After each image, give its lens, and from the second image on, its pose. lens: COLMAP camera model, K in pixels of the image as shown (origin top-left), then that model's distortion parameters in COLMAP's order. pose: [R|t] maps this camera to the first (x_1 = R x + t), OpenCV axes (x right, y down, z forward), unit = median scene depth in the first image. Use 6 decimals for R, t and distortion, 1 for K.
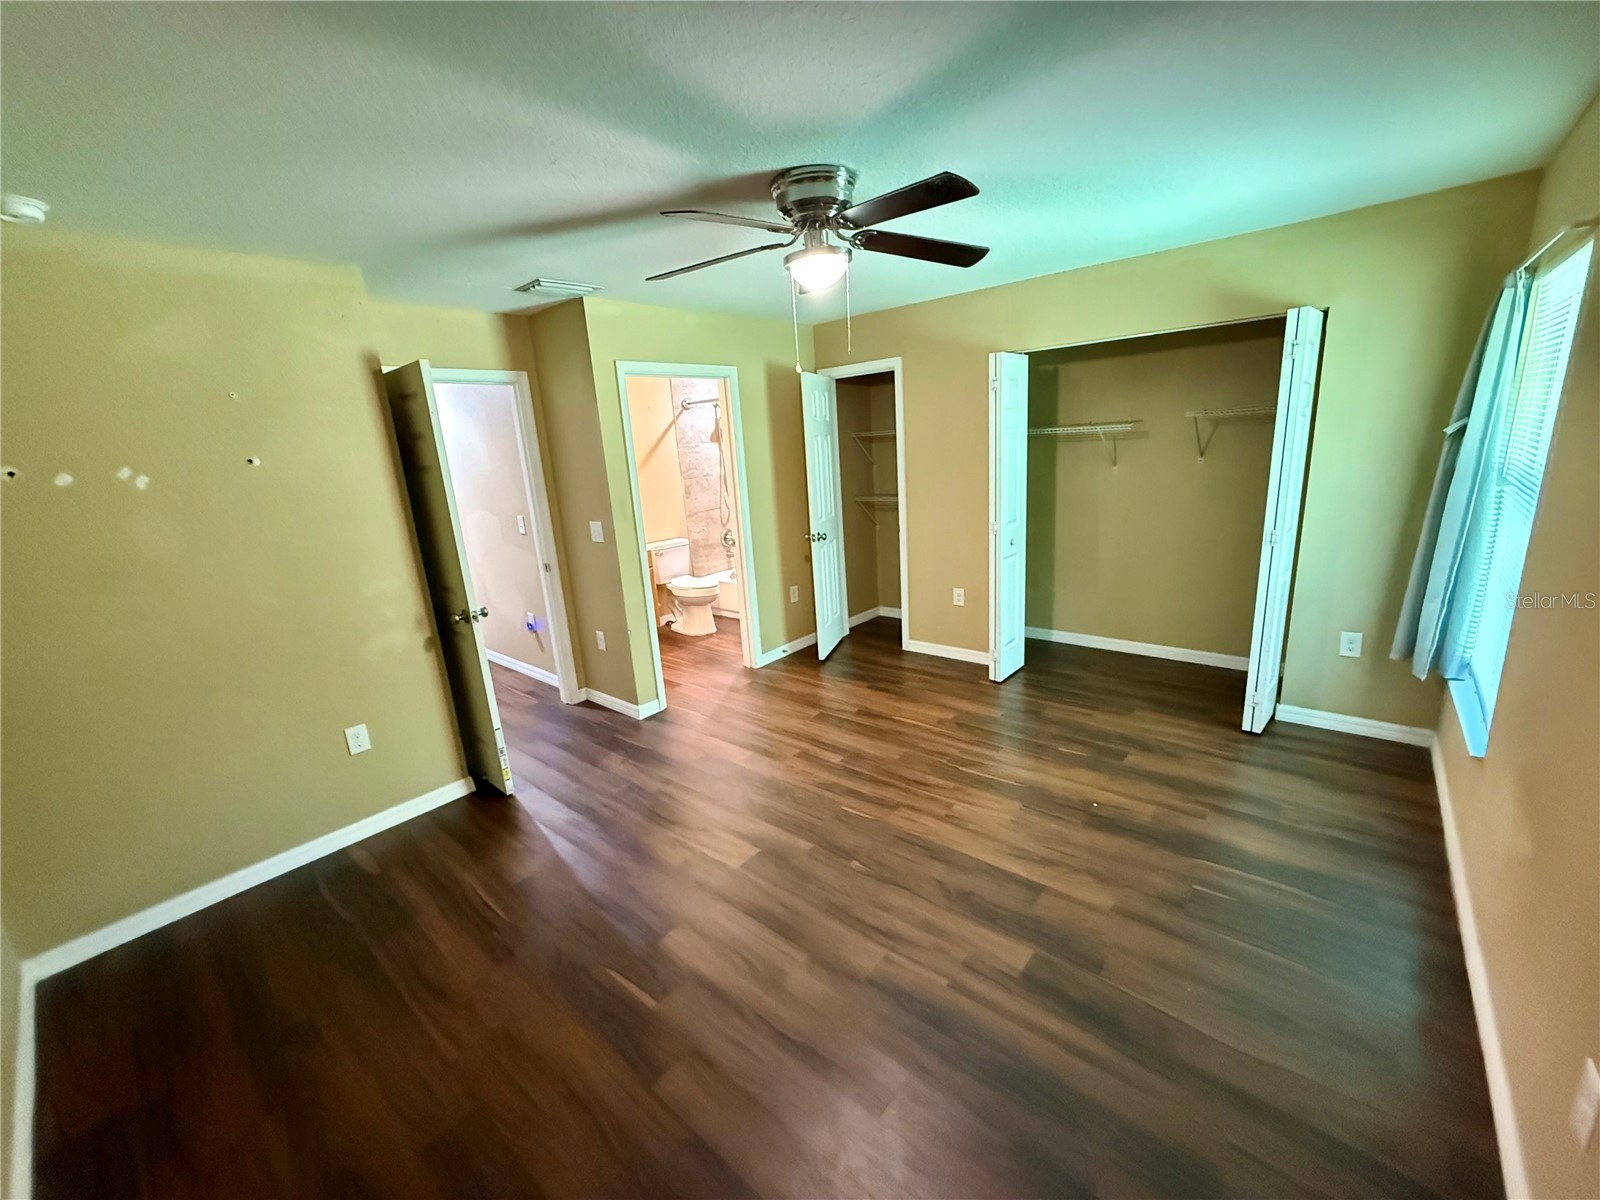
lens RADIAL K [[636.7, 0, 796.0], [0, 636.7, 599.5], [0, 0, 1]] dist [0.001076, -0.000092]
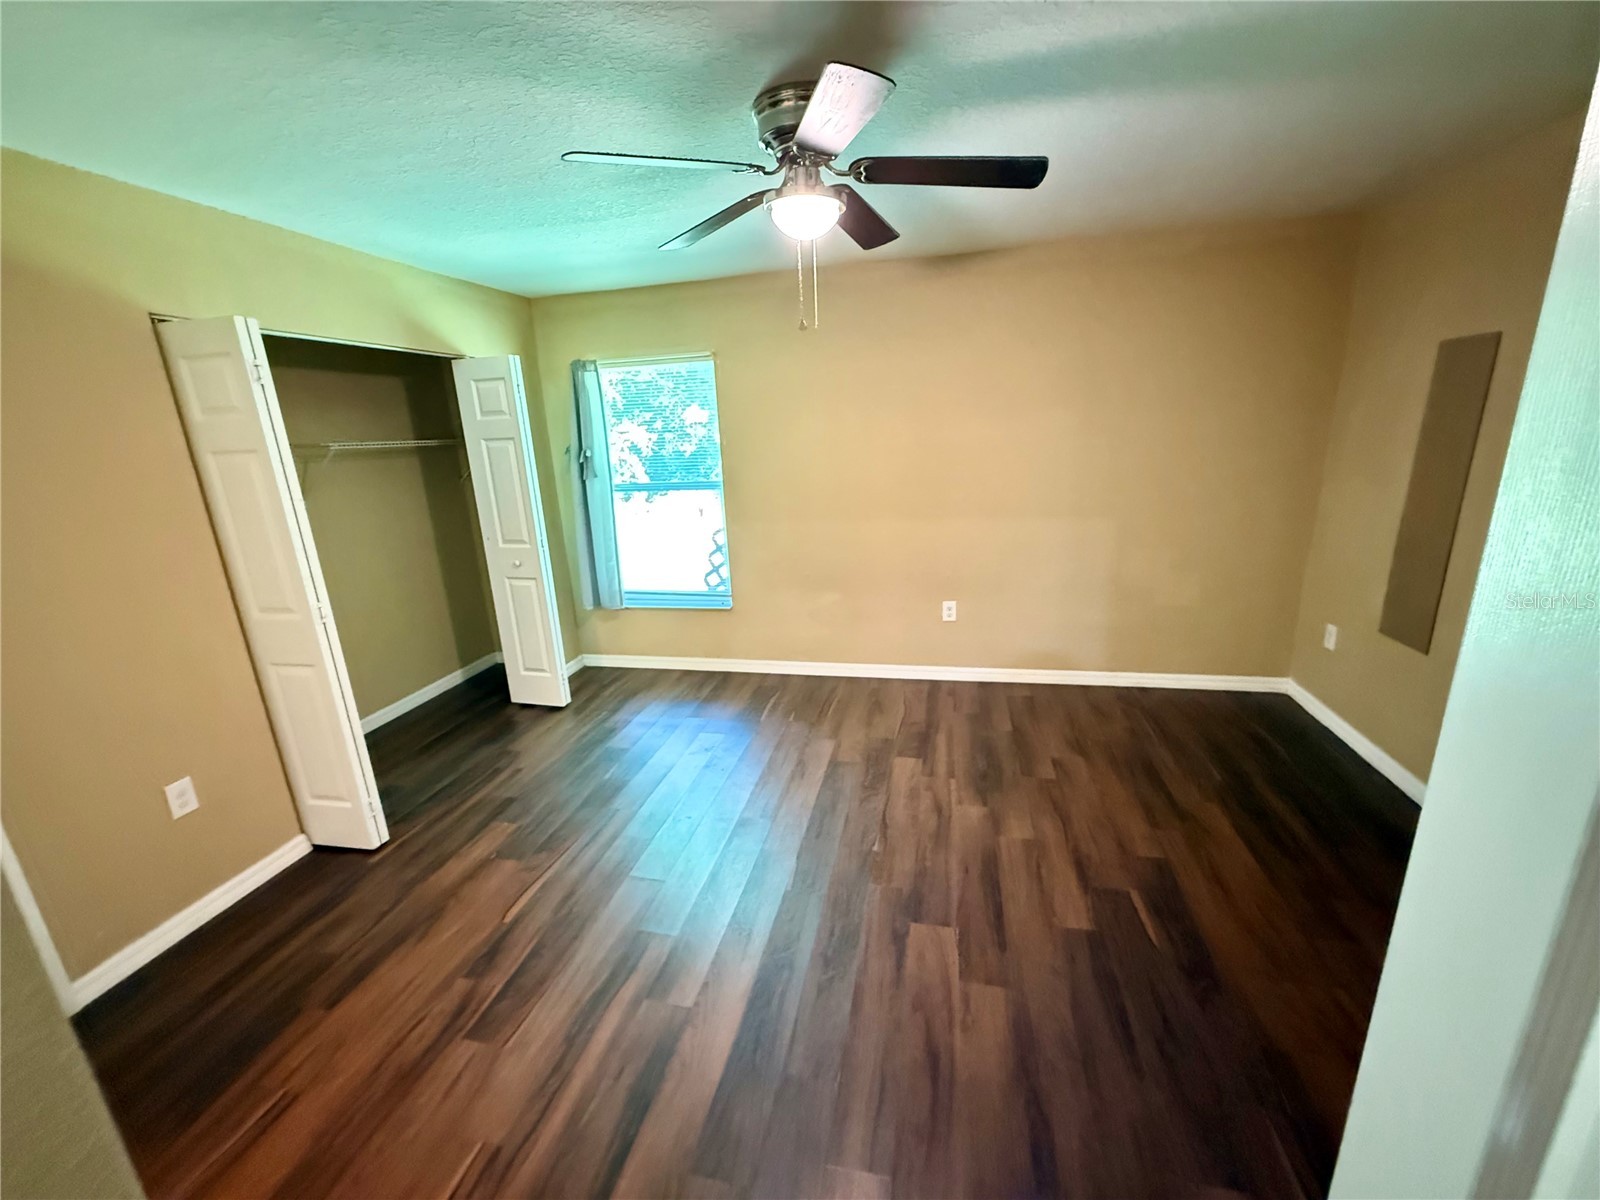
lens RADIAL K [[636.7, 0, 796.0], [0, 636.7, 599.5], [0, 0, 1]] dist [0.001076, -0.000092]
pose [[-0.465180, -0.143642, 0.873484, -0.683406], [0.289377, 0.907858, 0.303404, -0.285461], [-0.836581, 0.393904, -0.380751, 1.372309]]
